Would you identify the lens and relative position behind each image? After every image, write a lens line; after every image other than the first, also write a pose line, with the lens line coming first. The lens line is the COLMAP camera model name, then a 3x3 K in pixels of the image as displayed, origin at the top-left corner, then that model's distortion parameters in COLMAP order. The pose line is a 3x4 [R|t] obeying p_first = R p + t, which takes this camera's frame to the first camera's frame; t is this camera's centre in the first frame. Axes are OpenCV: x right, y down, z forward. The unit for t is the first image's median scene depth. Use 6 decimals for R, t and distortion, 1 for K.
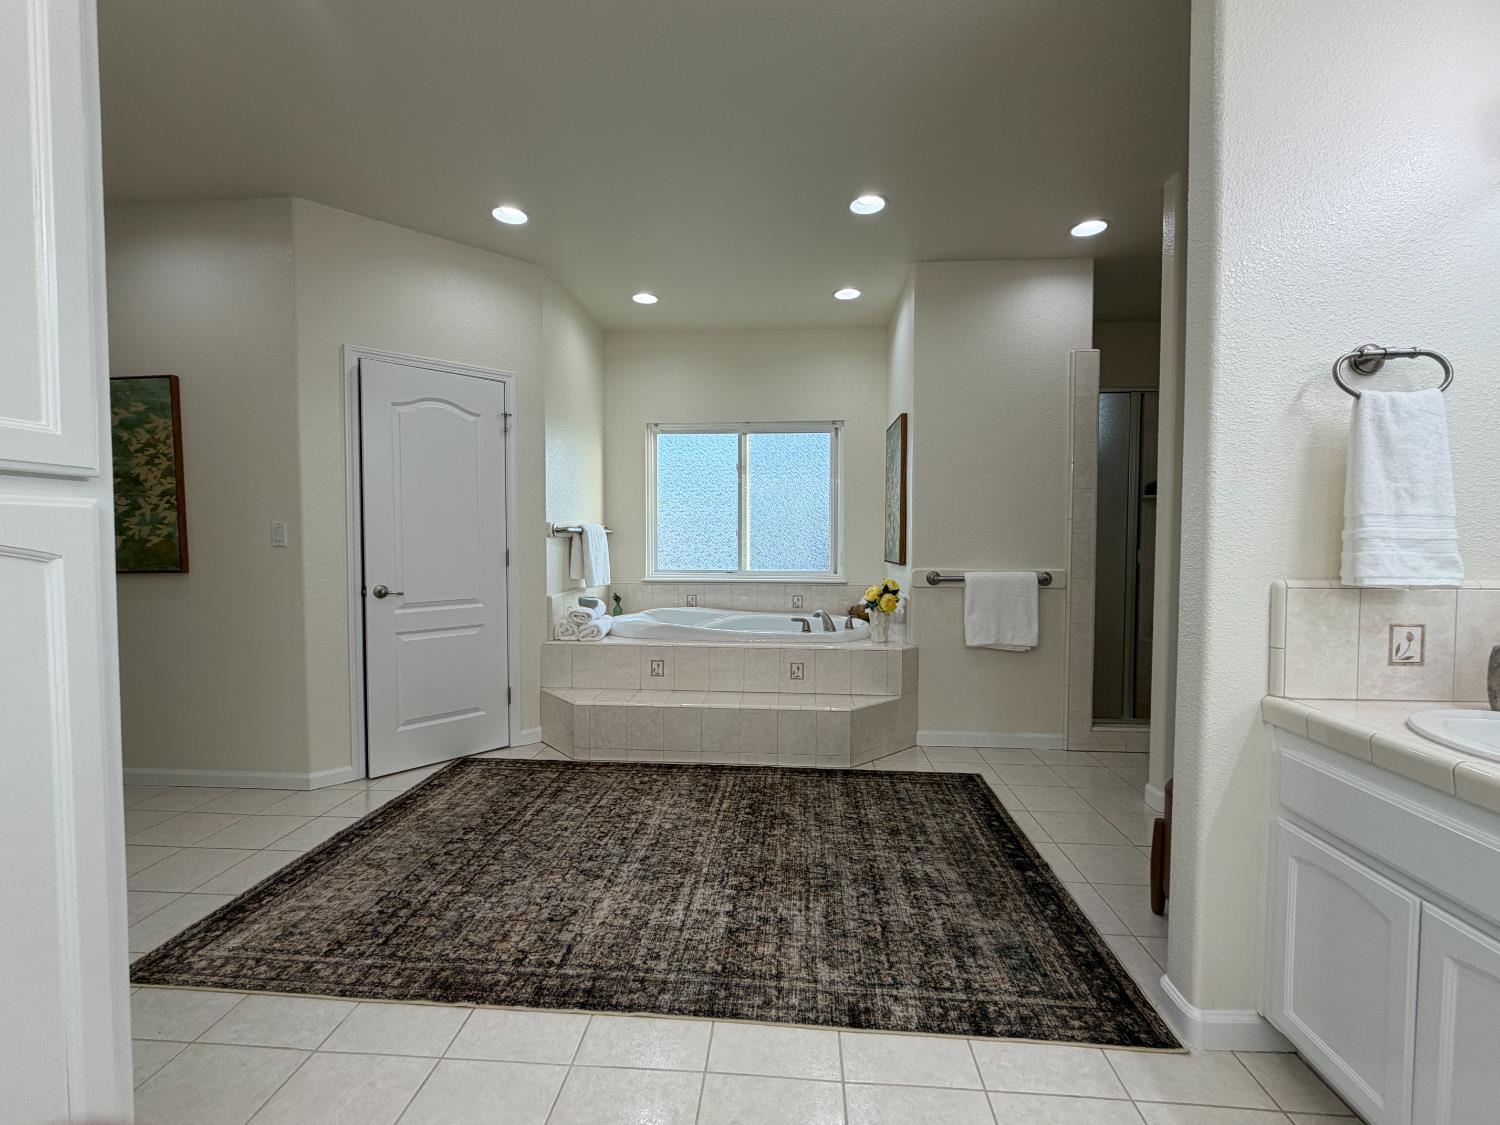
lens RADIAL K [[659.4, 0, 746.9], [0, 659.4, 562.3], [0, 0, 1]] dist [-0.000311, -0.000573]
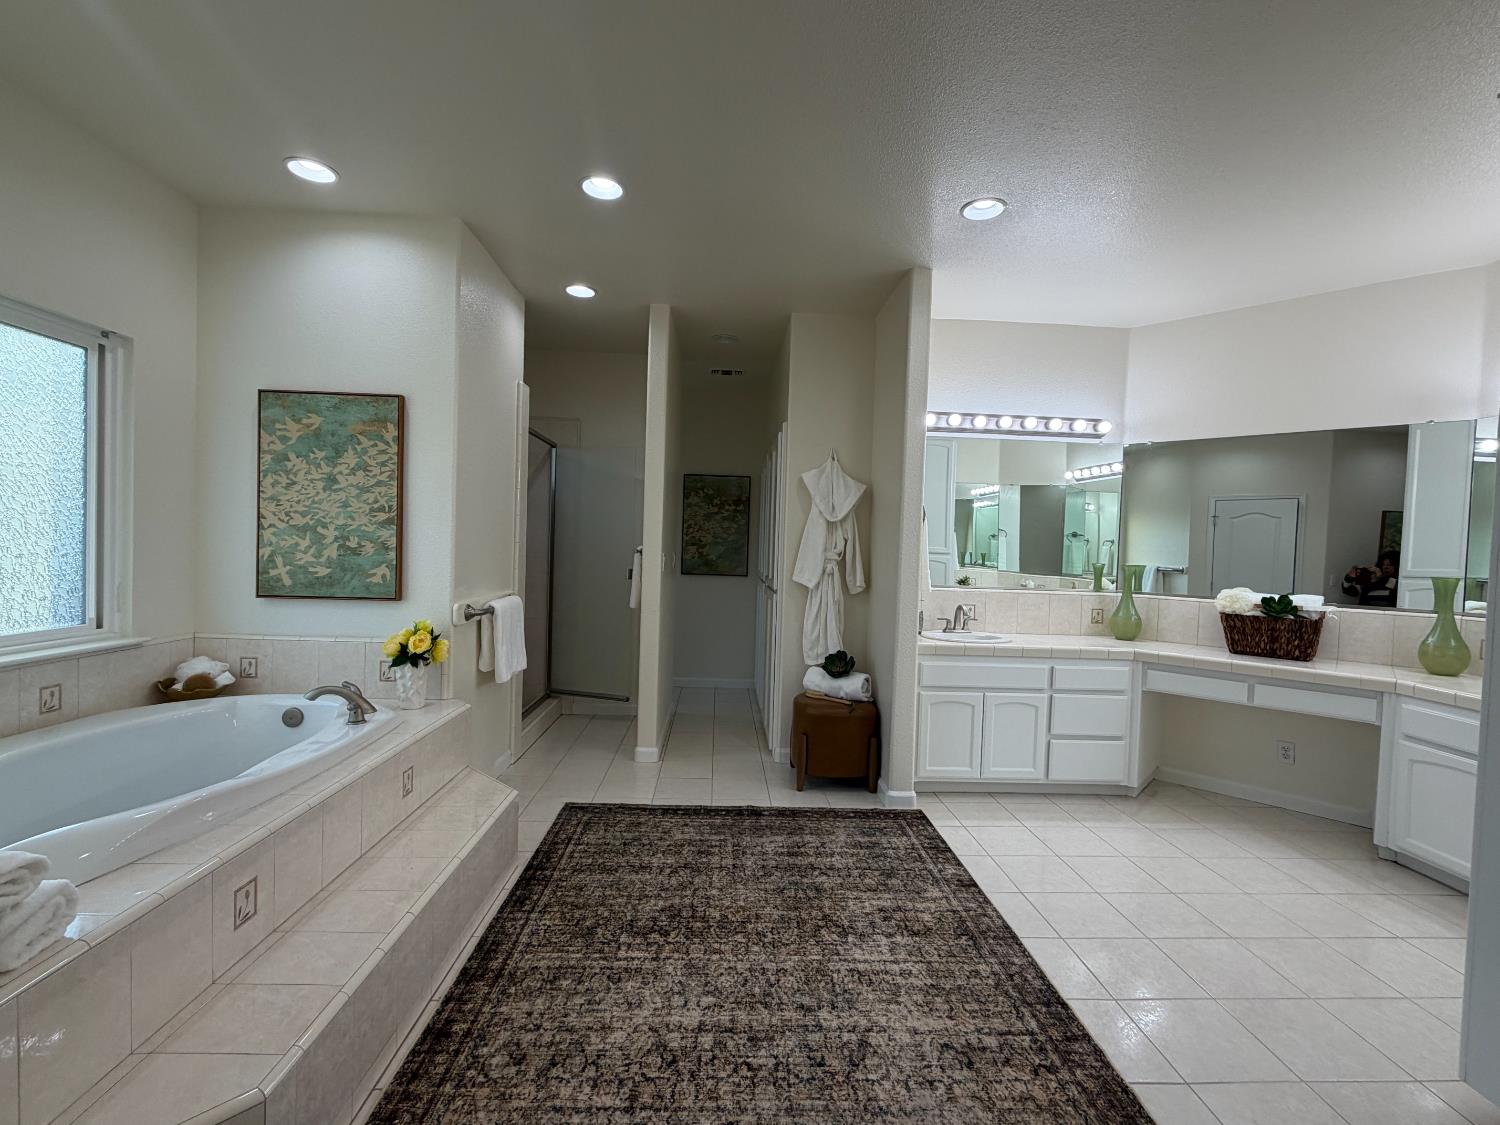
lens RADIAL K [[659.4, 0, 746.9], [0, 659.4, 562.3], [0, 0, 1]] dist [-0.000311, -0.000573]
pose [[-0.116120, -0.031365, 0.992740, -0.942769], [0.005926, 0.999462, 0.032271, -0.104335], [-0.993217, 0.009630, -0.115872, 1.208027]]
